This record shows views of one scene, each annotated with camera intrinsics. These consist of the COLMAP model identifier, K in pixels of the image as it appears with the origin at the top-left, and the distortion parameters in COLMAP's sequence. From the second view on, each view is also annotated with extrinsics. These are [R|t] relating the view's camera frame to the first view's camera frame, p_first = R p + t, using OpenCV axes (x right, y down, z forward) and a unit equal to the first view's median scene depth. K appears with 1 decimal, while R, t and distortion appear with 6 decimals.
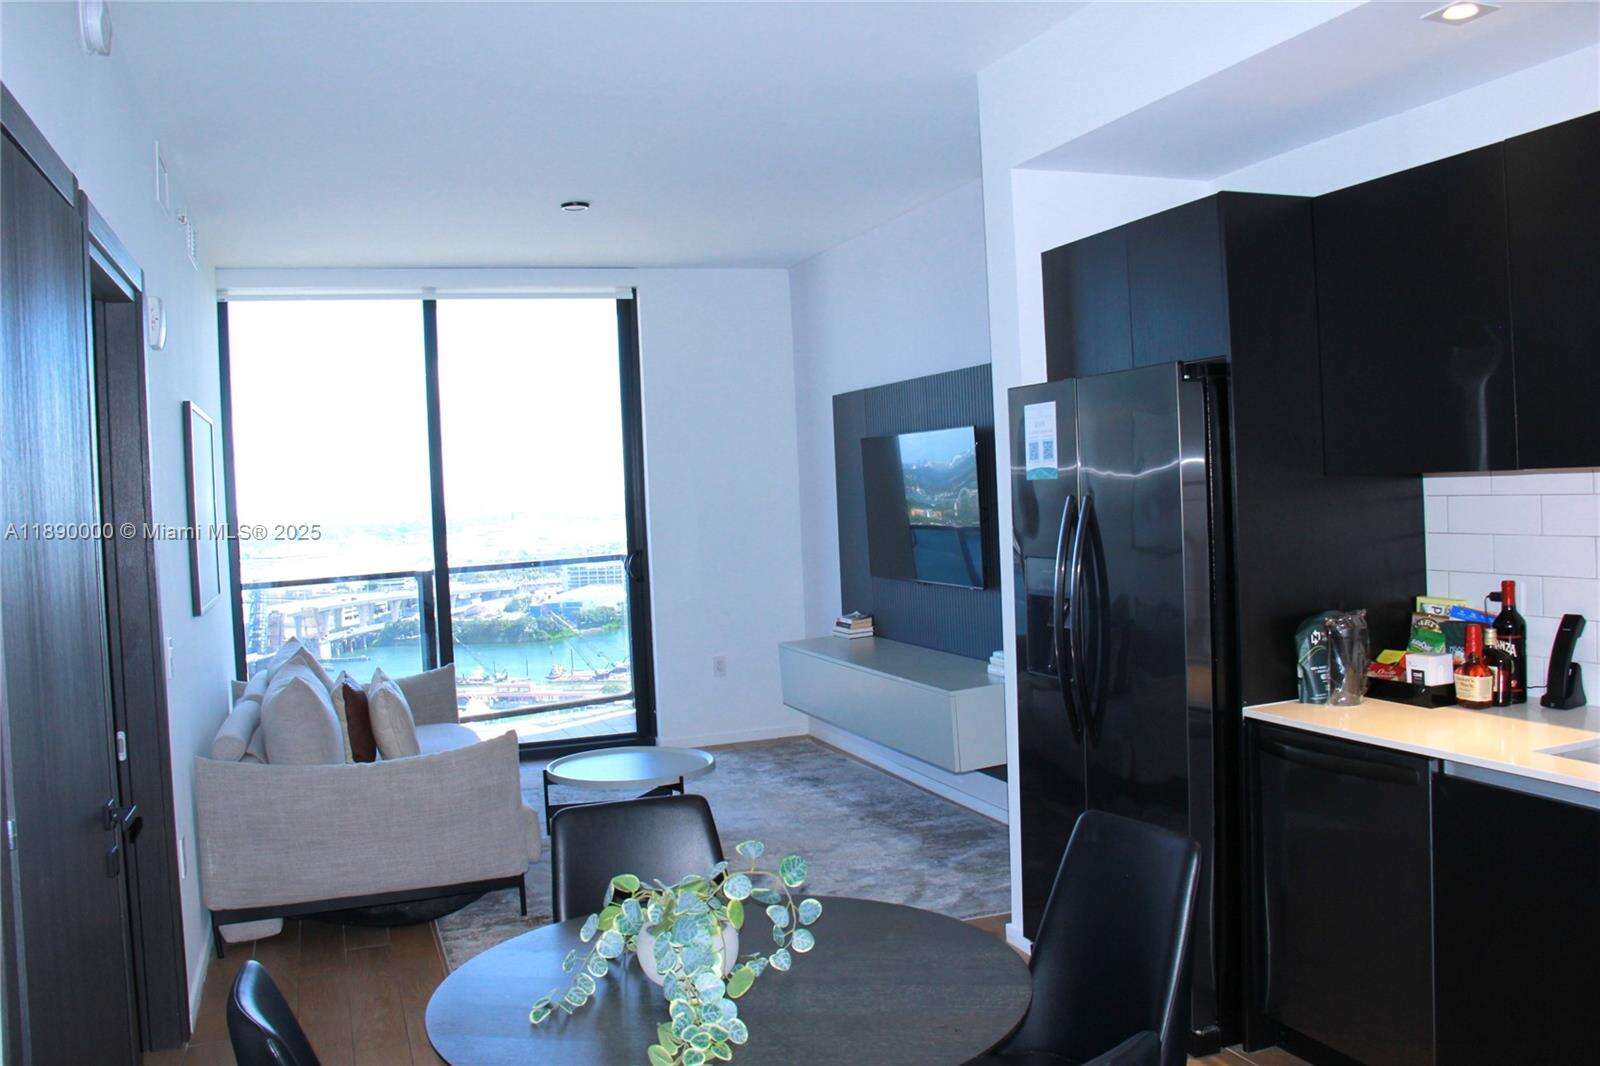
lens RADIAL K [[1356.4, 0, 792.3], [0, 1356.4, 512.6], [0, 0, 1]] dist [-0.190472, 0.168223]
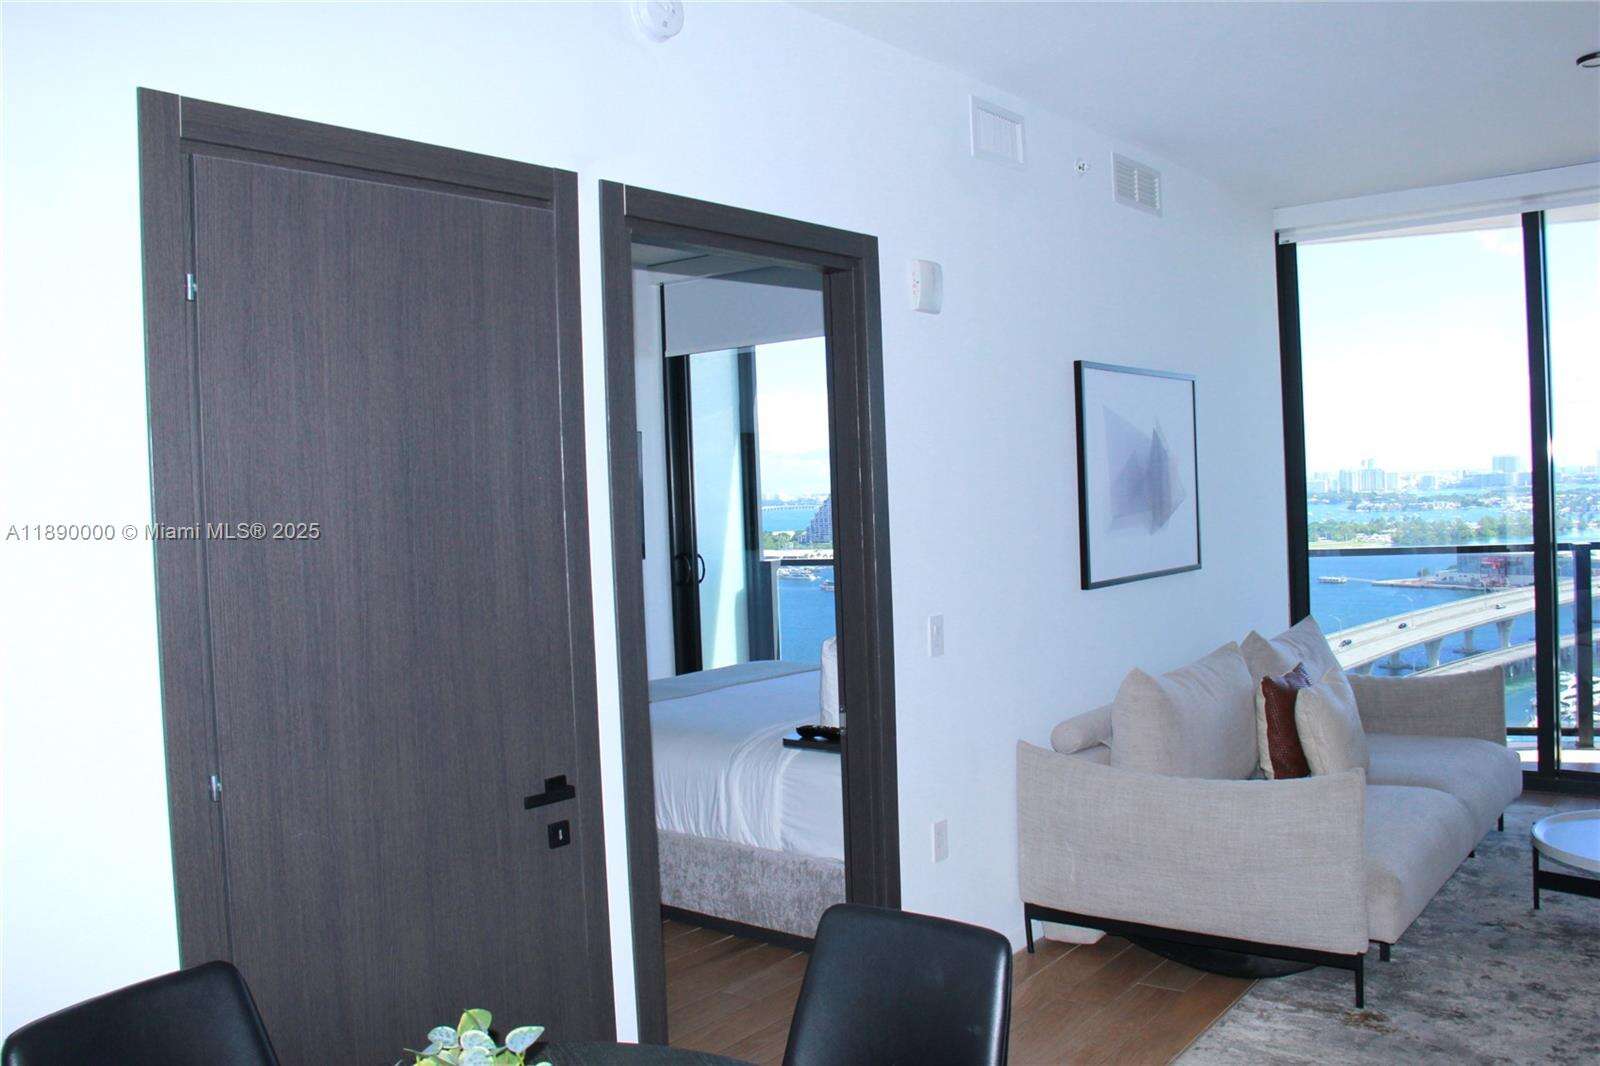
lens RADIAL K [[1323.7, 0, 781.1], [0, 1323.7, 526.0], [0, 0, 1]] dist [-0.188205, 0.142017]
pose [[0.514091, 0.045572, -0.856524, 0.194637], [0.002433, 0.998506, 0.054587, -0.015301], [0.857732, -0.030146, 0.513212, 0.272379]]
